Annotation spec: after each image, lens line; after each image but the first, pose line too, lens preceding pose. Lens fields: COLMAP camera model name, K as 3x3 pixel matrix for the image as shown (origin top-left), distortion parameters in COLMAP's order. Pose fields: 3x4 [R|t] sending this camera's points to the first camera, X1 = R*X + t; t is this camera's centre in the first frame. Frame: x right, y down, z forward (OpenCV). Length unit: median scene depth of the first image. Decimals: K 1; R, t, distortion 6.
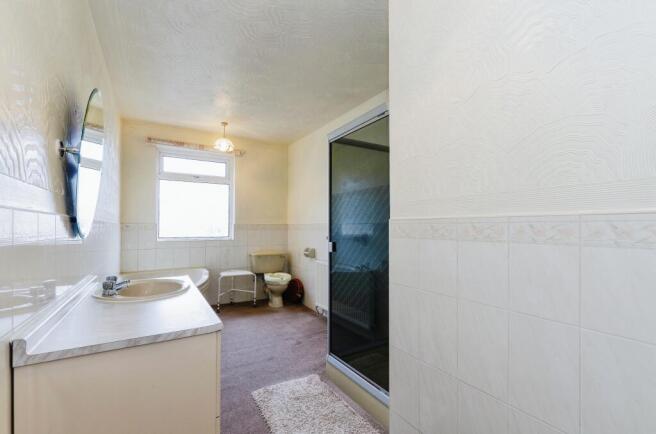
lens RADIAL K [[290.0, 0, 327.8], [0, 290.0, 219.4], [0, 0, 1]] dist [0.007225, -0.000118]
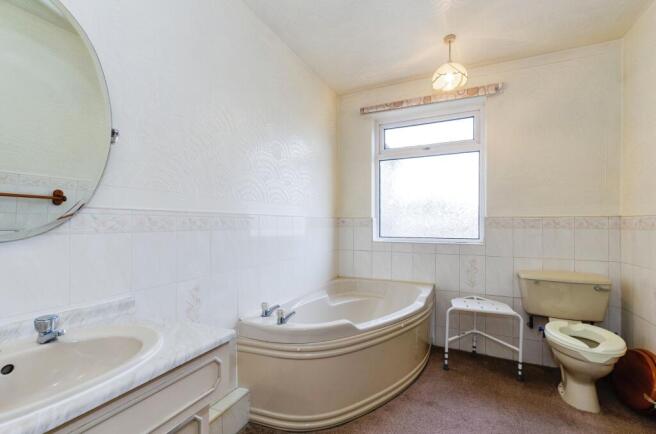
lens RADIAL K [[290.0, 0, 327.8], [0, 290.0, 219.4], [0, 0, 1]] dist [0.007225, -0.000118]
pose [[0.544095, -0.007072, -0.838994, -0.010186], [0.026087, 0.999624, 0.008492, 0.007258], [0.838618, -0.026507, 0.544075, 0.442742]]
